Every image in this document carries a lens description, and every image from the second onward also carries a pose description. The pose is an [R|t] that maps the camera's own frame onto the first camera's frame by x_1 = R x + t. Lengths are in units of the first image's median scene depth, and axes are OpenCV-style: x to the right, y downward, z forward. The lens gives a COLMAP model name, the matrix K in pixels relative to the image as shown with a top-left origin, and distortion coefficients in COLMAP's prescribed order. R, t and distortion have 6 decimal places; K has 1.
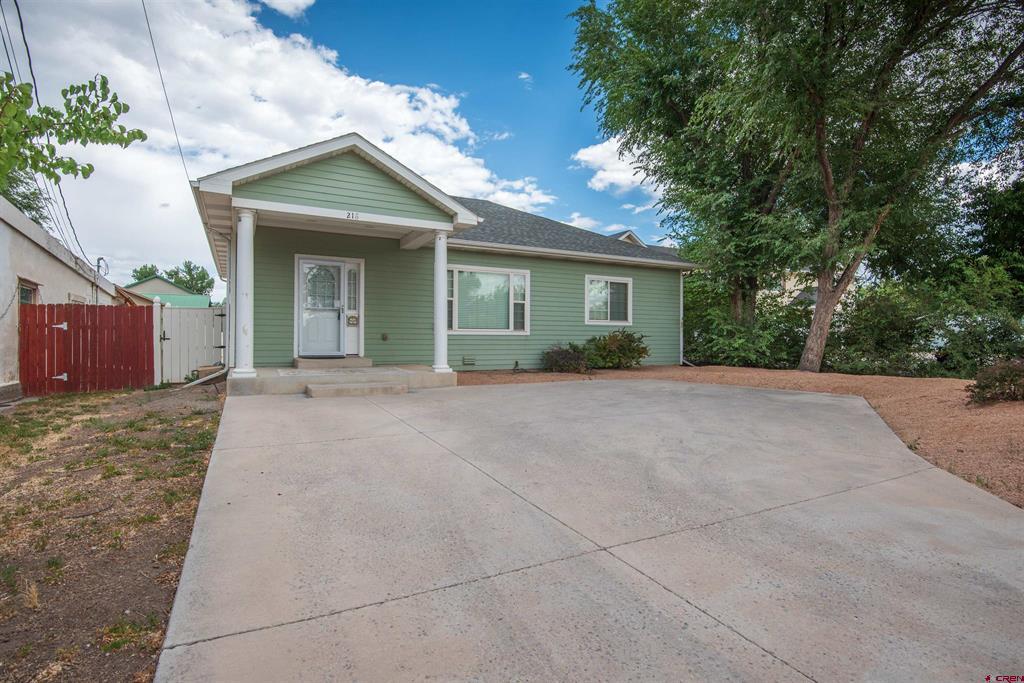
lens RADIAL K [[524.2, 0, 525.9], [0, 524.2, 348.8], [0, 0, 1]] dist [-0.031222, -0.000542]
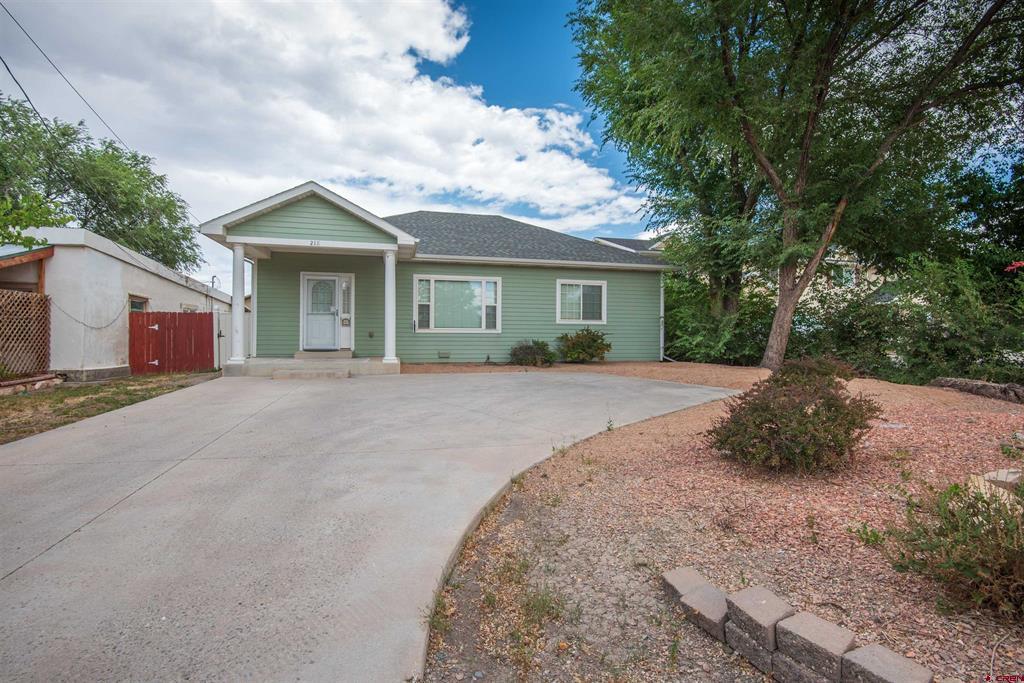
lens RADIAL K [[485.8, 0, 518.8], [0, 485.8, 339.1], [0, 0, 1]] dist [-0.016980, -0.016231]
pose [[0.966366, 0.001427, -0.257166, 0.337939], [-0.005090, 0.999895, -0.013579, 0.001593], [0.257120, 0.014431, 0.966272, -0.033879]]
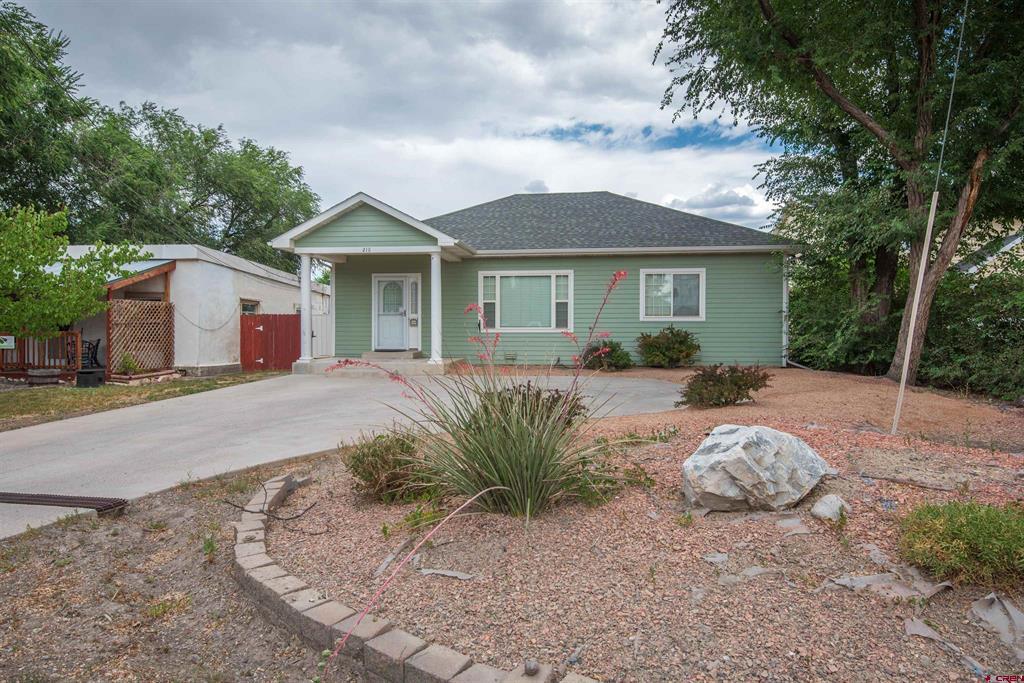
lens RADIAL K [[658.6, 0, 512.0], [0, 658.6, 341.5], [0, 0, 1]] dist [0.003707, 0.000201]
pose [[0.797161, 0.008346, -0.603709, 0.731507], [-0.006747, 0.999965, 0.004915, -0.014576], [0.603729, 0.000156, 0.797190, -0.119500]]
